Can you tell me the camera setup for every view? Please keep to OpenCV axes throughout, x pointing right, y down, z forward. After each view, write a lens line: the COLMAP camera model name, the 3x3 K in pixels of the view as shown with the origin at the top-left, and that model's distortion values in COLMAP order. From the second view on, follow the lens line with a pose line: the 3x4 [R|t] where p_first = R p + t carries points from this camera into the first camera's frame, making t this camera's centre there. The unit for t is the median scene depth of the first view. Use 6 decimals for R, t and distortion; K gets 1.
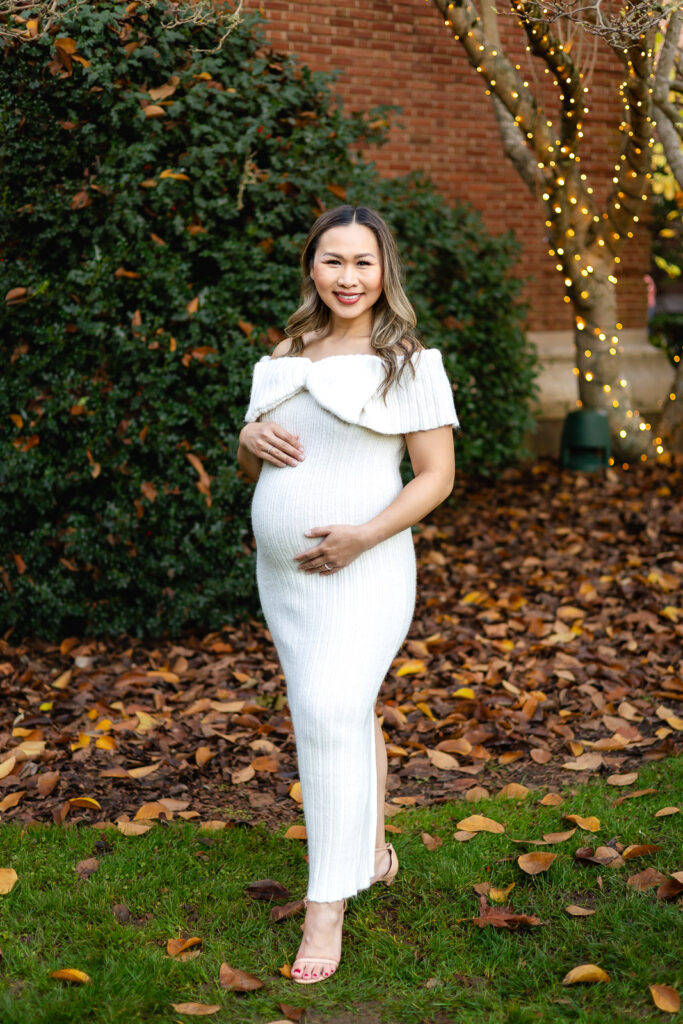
lens RADIAL K [[1679.4, 0, 340.2], [0, 1679.4, 515.3], [0, 0, 1]] dist [-0.014818, 0.000000]
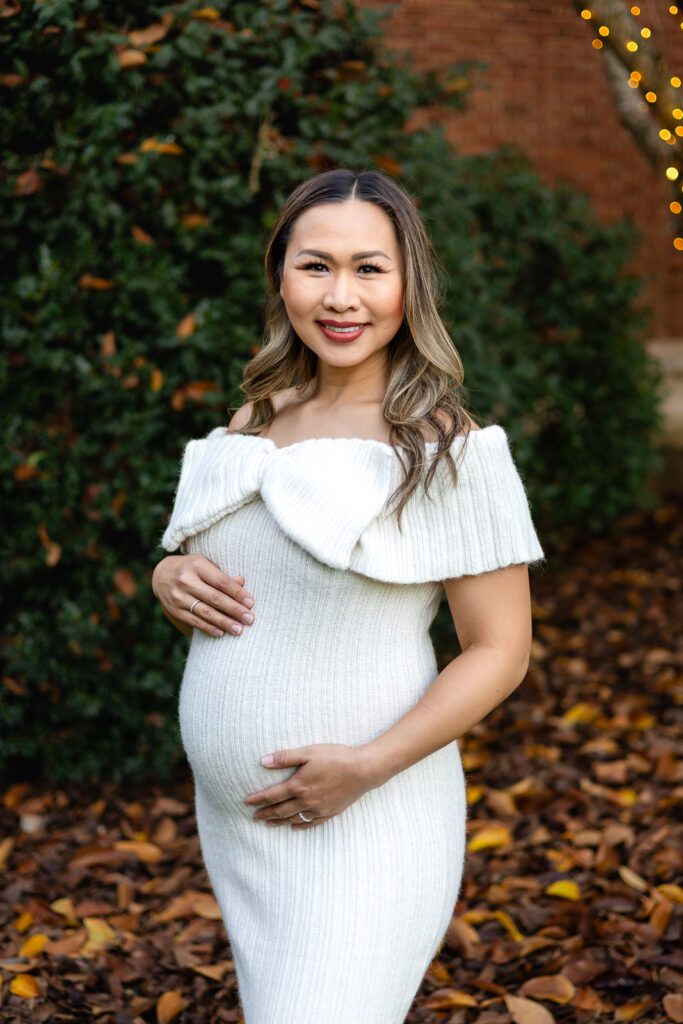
lens RADIAL K [[1679.4, 0, 333.9], [0, 1679.4, 506.9], [0, 0, 1]] dist [-0.014818, 0.000000]
pose [[0.997460, -0.005595, -0.071013, 0.027113], [0.005438, 0.999982, -0.002402, -0.044870], [0.071025, 0.002010, 0.997473, 0.284079]]
